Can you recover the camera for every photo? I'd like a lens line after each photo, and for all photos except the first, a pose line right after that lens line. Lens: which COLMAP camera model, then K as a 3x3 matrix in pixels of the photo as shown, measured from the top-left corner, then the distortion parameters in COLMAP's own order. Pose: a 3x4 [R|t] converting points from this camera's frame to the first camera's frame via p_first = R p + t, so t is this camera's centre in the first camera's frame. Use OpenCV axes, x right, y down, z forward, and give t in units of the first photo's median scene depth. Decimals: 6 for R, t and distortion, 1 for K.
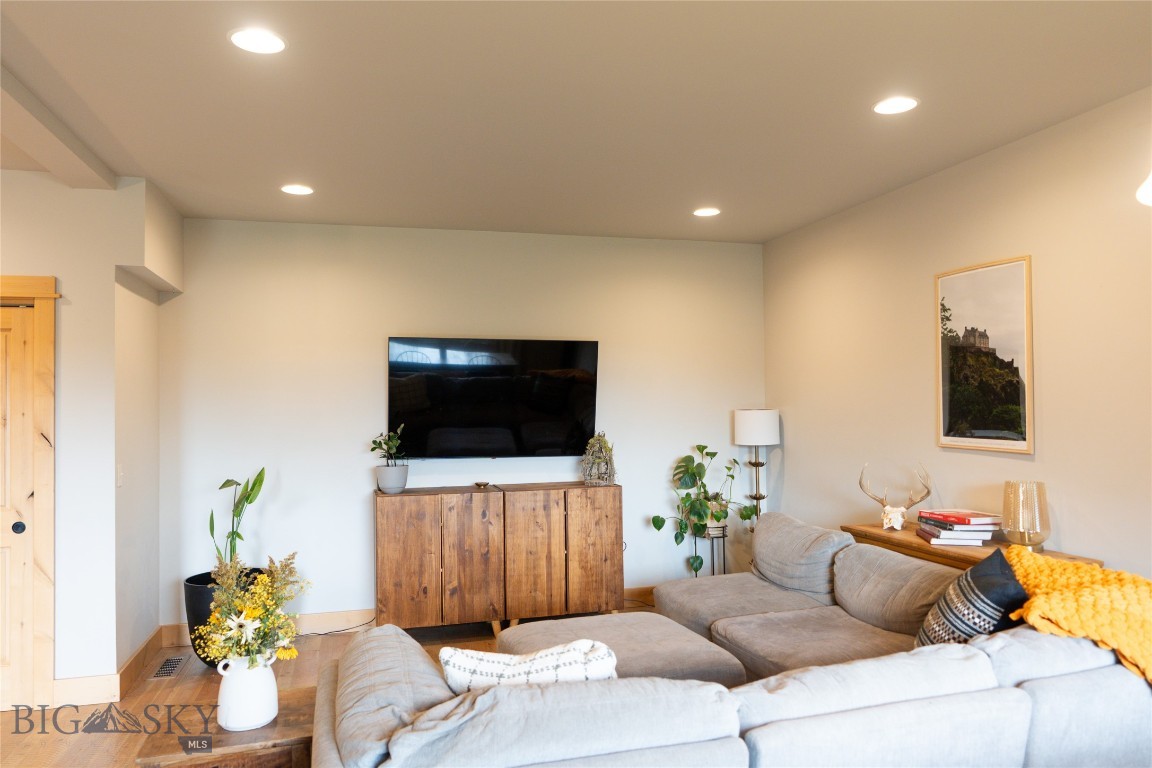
lens RADIAL K [[802.5, 0, 587.0], [0, 802.5, 384.0], [0, 0, 1]] dist [-0.012305, 0.009414]
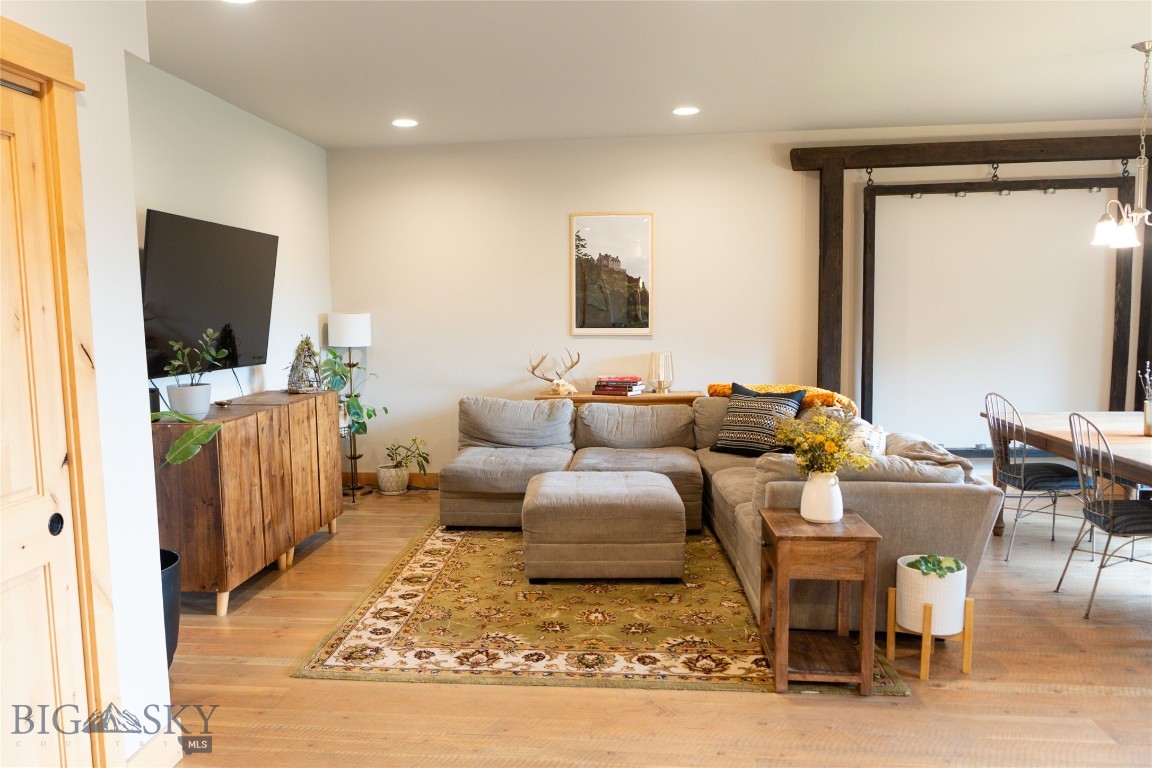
lens RADIAL K [[802.5, 0, 583.8], [0, 802.5, 391.8], [0, 0, 1]] dist [-0.012305, 0.009414]
pose [[0.405147, -0.090739, 0.909737, -0.940159], [-0.012157, 0.994440, 0.104601, 0.029711], [-0.914171, -0.053439, 0.401792, 0.429201]]
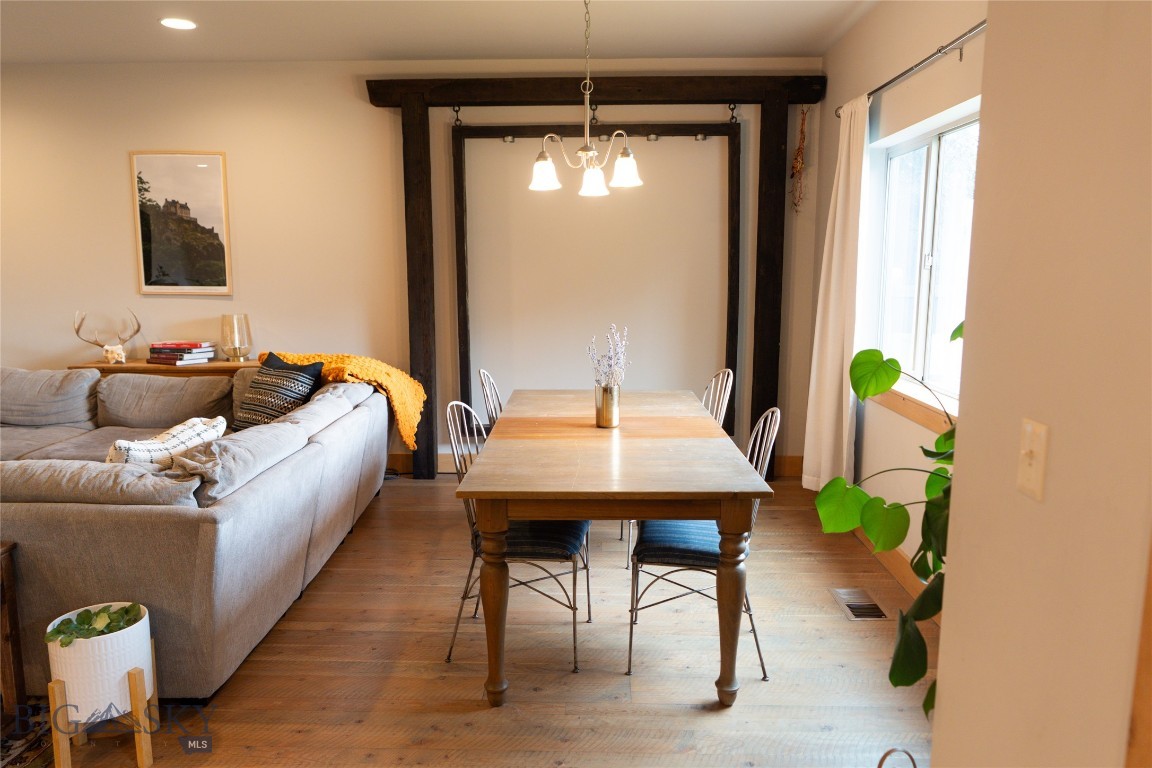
lens RADIAL K [[759.7, 0, 570.1], [0, 759.7, 381.7], [0, 0, 1]] dist [0.000969, 0.000349]
pose [[0.326785, -0.132029, 0.935831, -0.504959], [-0.027034, 0.988483, 0.148897, 0.020131], [-0.944712, -0.073957, 0.319452, -0.019603]]
